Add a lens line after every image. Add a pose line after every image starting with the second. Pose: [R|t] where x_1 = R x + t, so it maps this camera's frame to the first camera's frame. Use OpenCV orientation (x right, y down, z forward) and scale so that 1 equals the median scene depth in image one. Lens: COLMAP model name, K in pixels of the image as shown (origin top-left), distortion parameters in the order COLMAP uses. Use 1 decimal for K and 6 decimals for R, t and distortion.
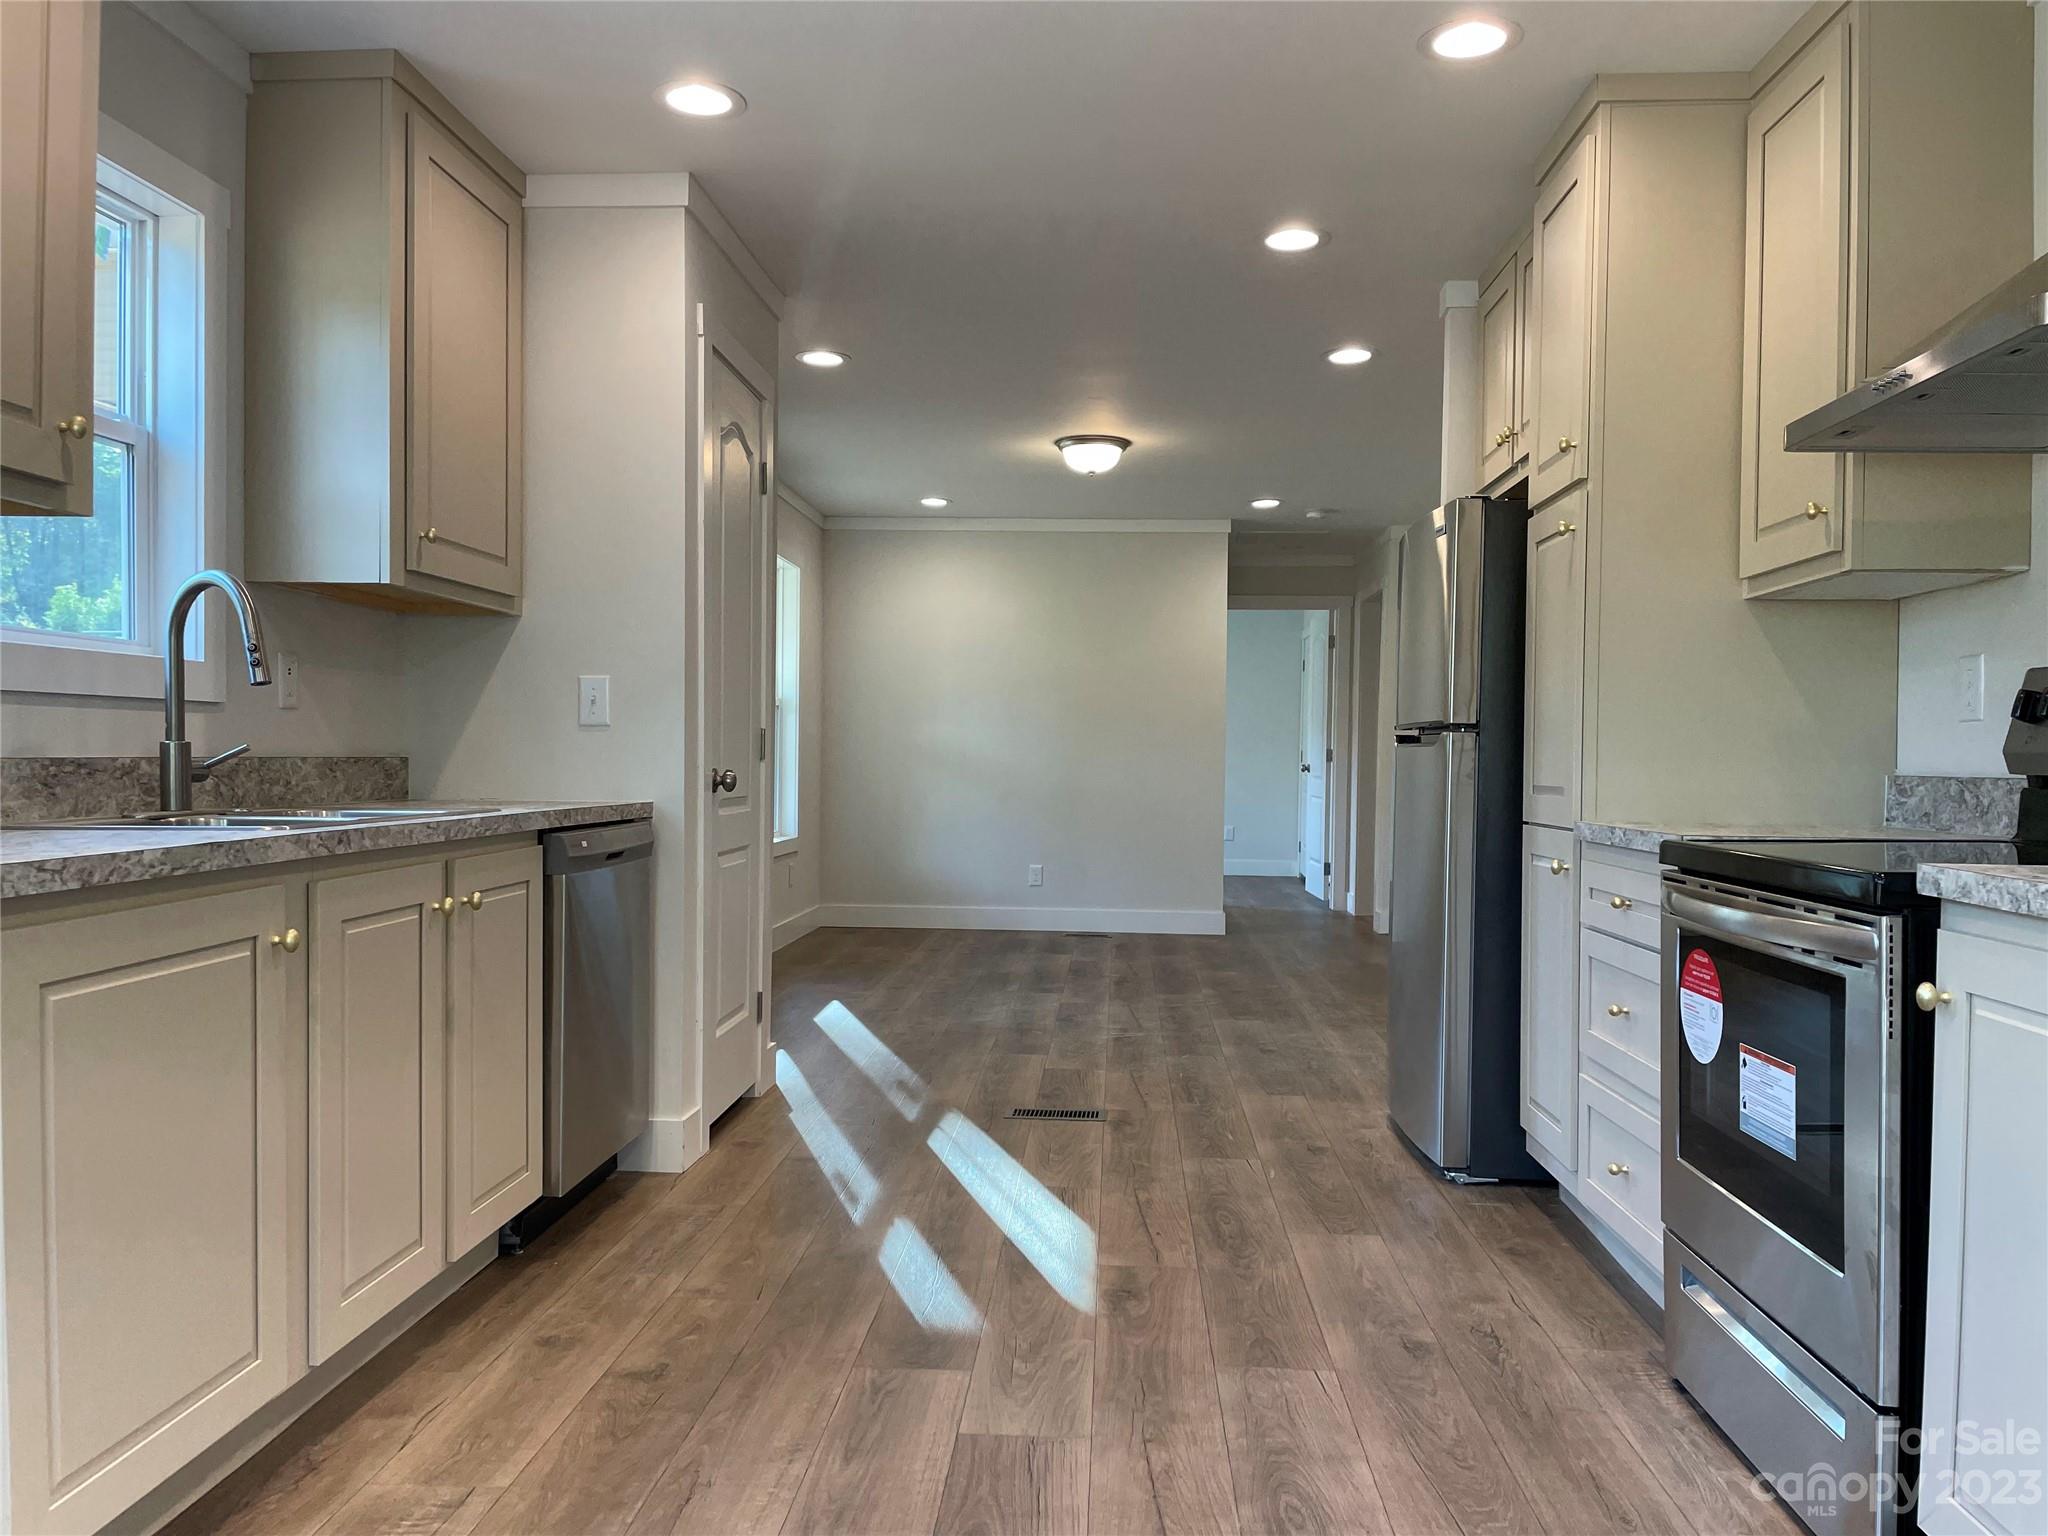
lens RADIAL K [[1541.1, 0, 1015.7], [0, 1541.1, 772.6], [0, 0, 1]] dist [0.101073, -0.127384]
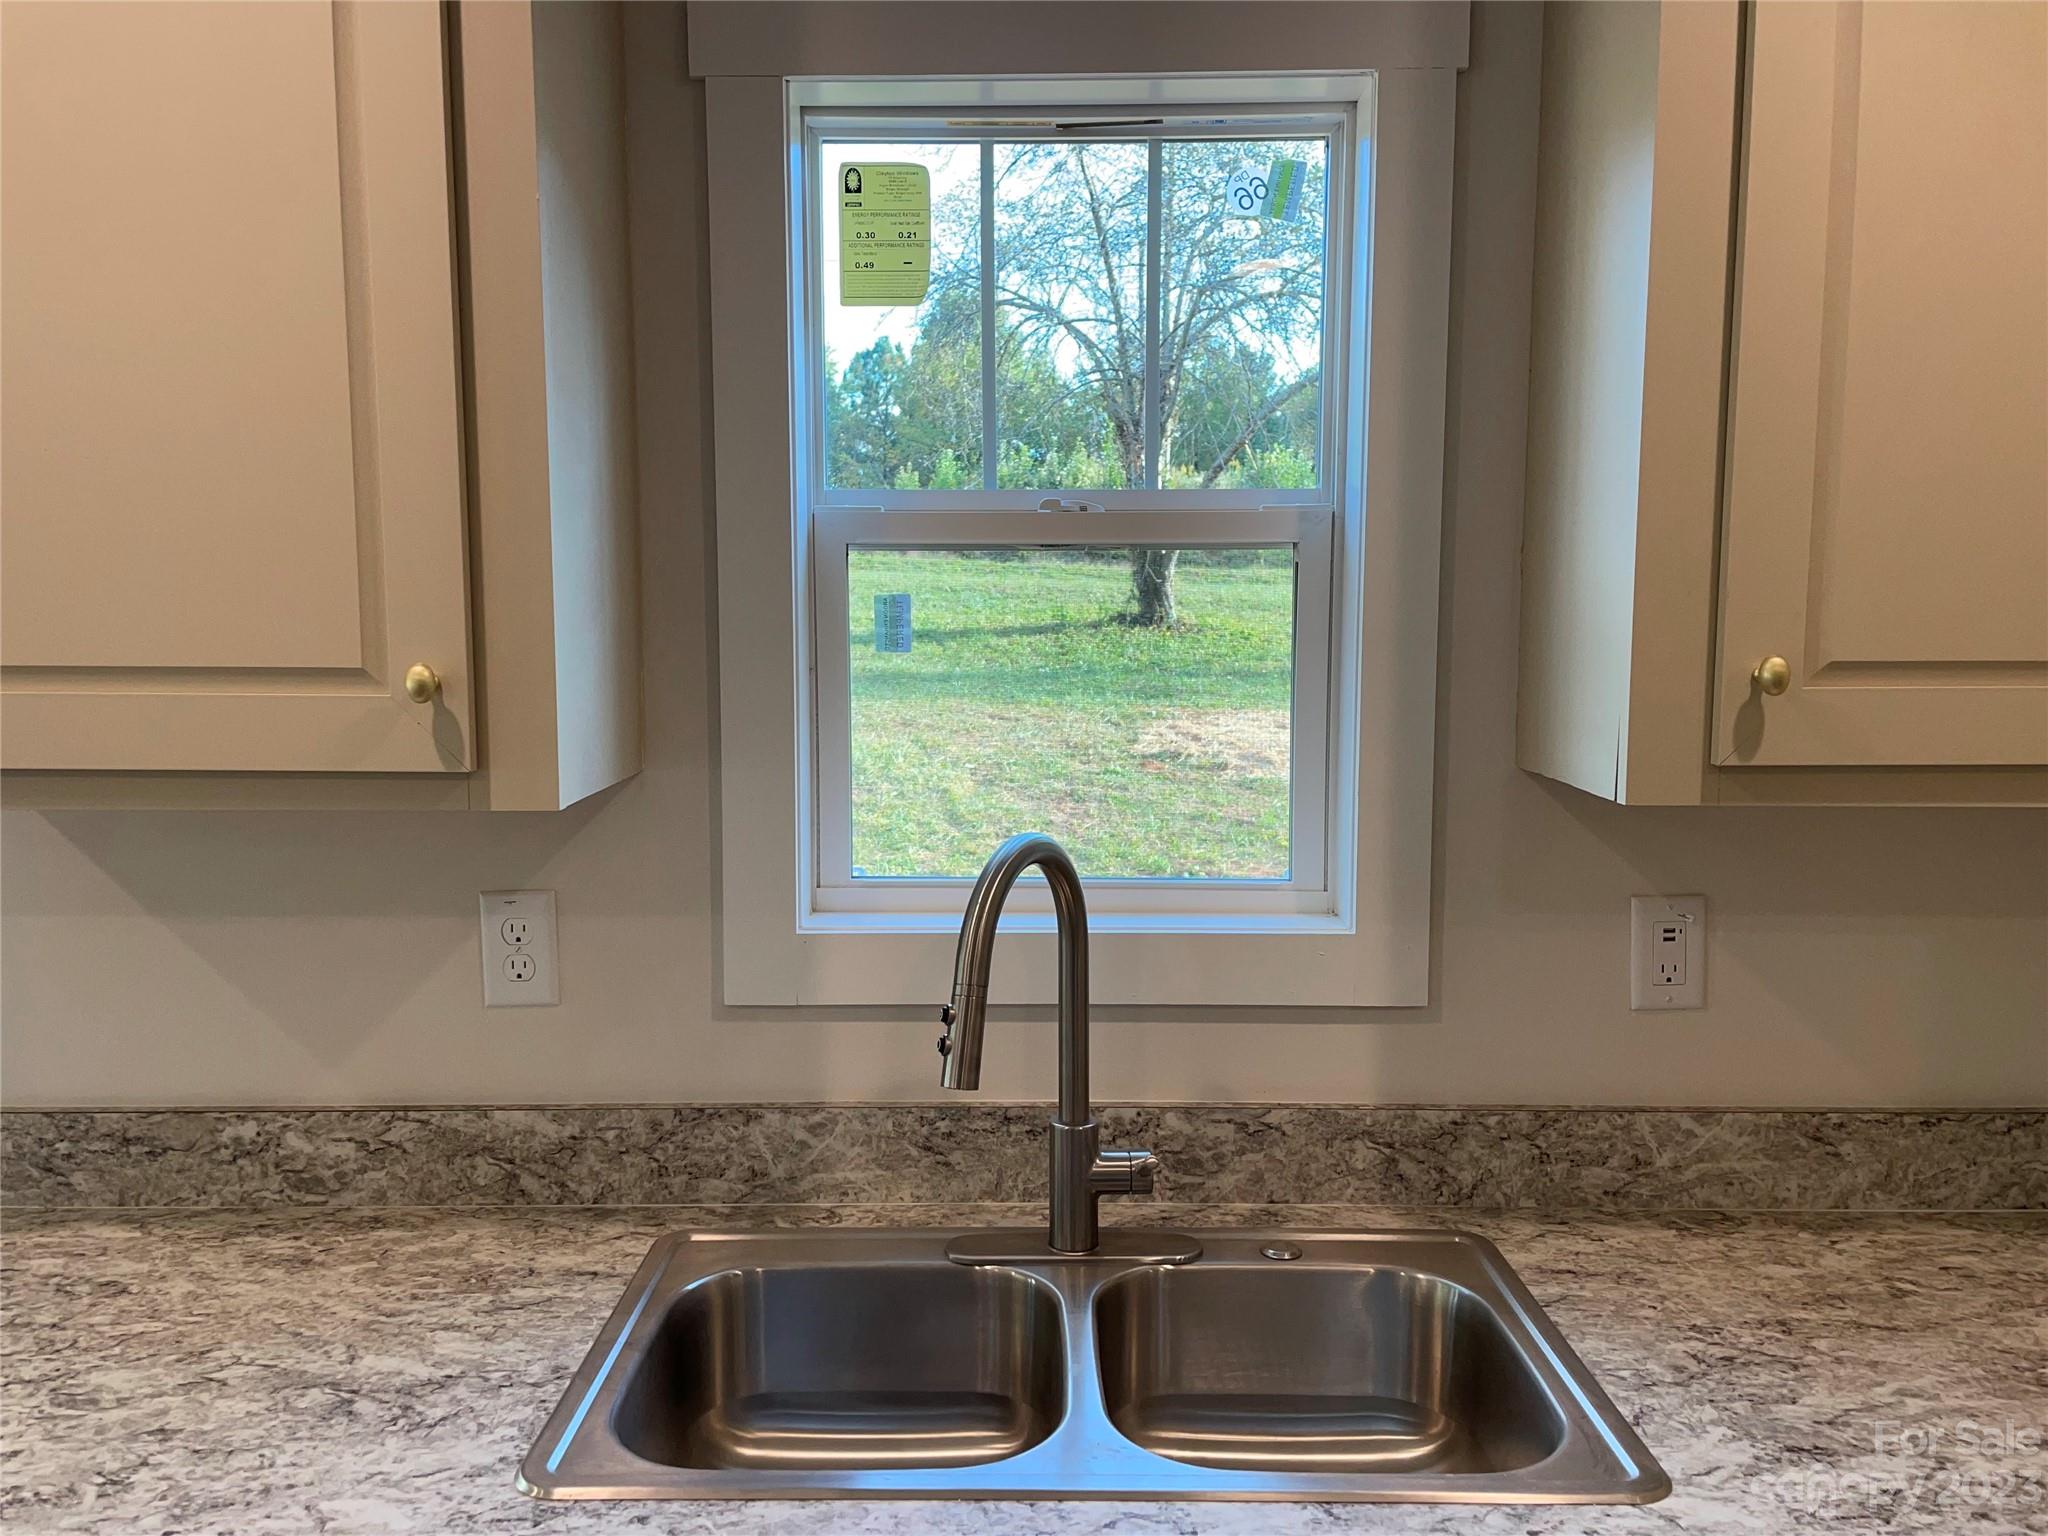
lens RADIAL K [[1539.7, 0, 1011.4], [0, 1539.7, 769.0], [0, 0, 1]] dist [0.081203, -0.105779]
pose [[0.056228, 0.093322, -0.994047, -0.005044], [-0.009094, 0.995629, 0.092956, -0.201863], [0.998377, 0.003813, 0.056831, 0.984901]]
